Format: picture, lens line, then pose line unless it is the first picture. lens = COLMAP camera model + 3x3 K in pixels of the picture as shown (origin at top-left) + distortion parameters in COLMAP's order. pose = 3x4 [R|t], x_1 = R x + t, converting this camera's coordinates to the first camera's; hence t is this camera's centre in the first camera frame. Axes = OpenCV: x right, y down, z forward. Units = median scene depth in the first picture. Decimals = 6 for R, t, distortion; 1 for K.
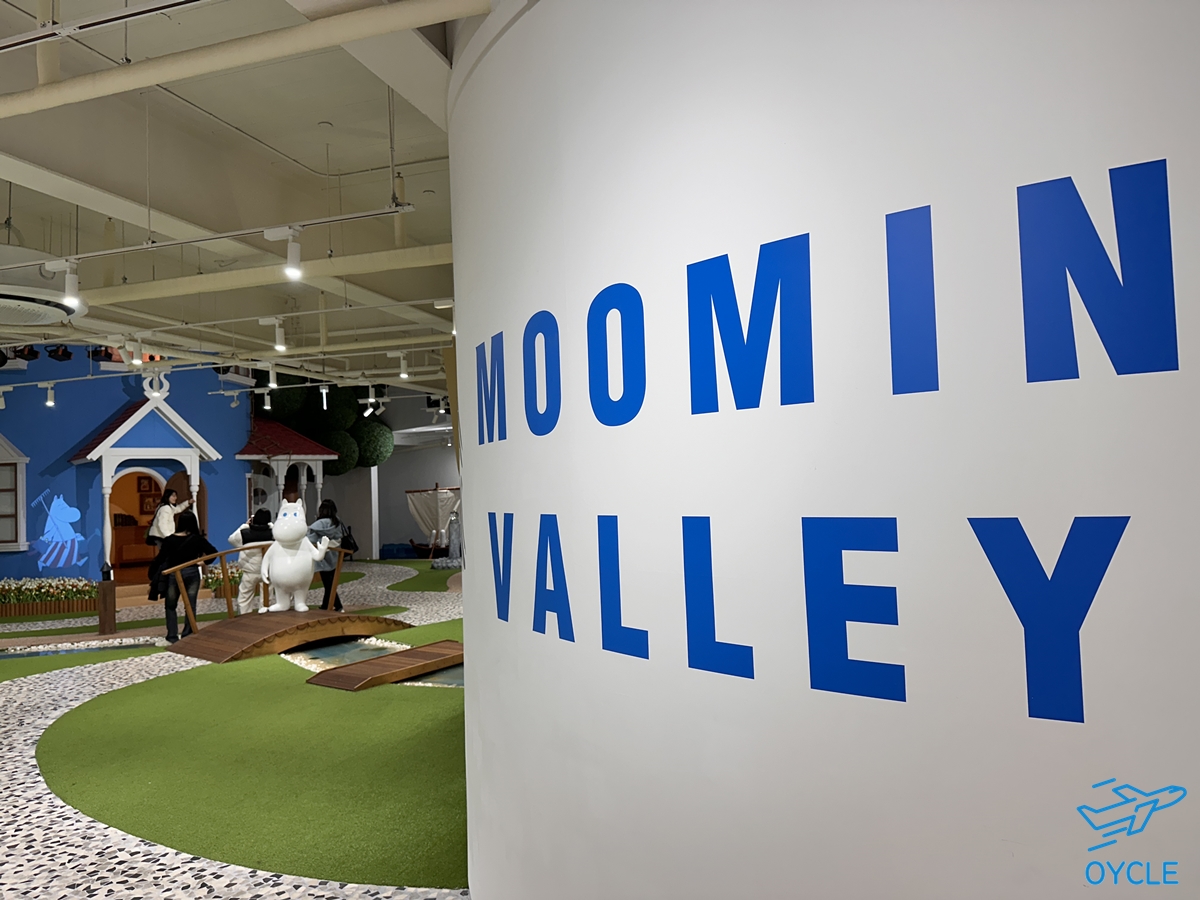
lens RADIAL K [[843.1, 0, 600.0], [0, 843.1, 450.0], [0, 0, 1]] dist [0.000254, 0.000047]
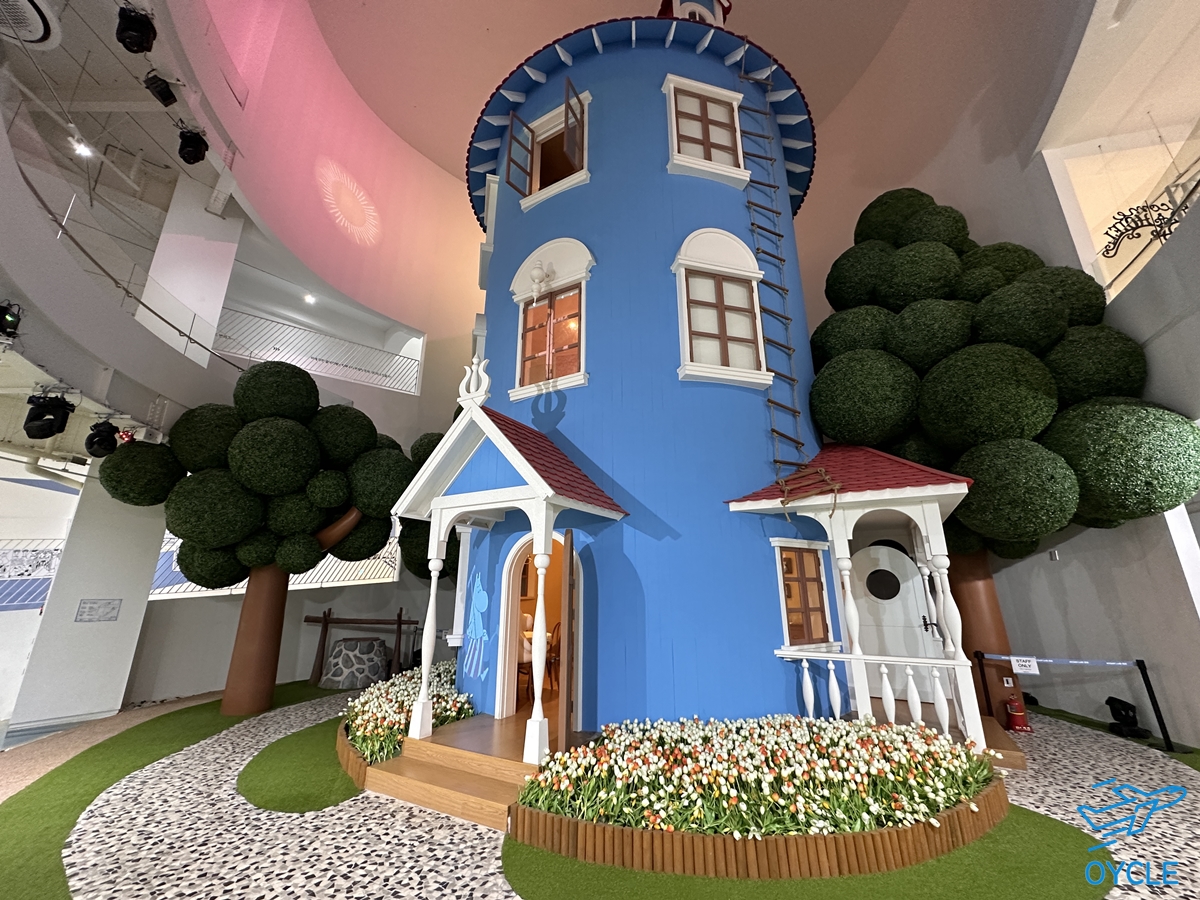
lens RADIAL K [[465.4, 0, 600.0], [0, 465.4, 450.0], [0, 0, 1]] dist [0.000362, 0.000073]
pose [[0.329900, -0.216241, -0.918916, -0.164110], [0.040474, 0.975756, -0.215086, 0.033192], [0.943148, 0.033765, 0.330654, 0.783969]]
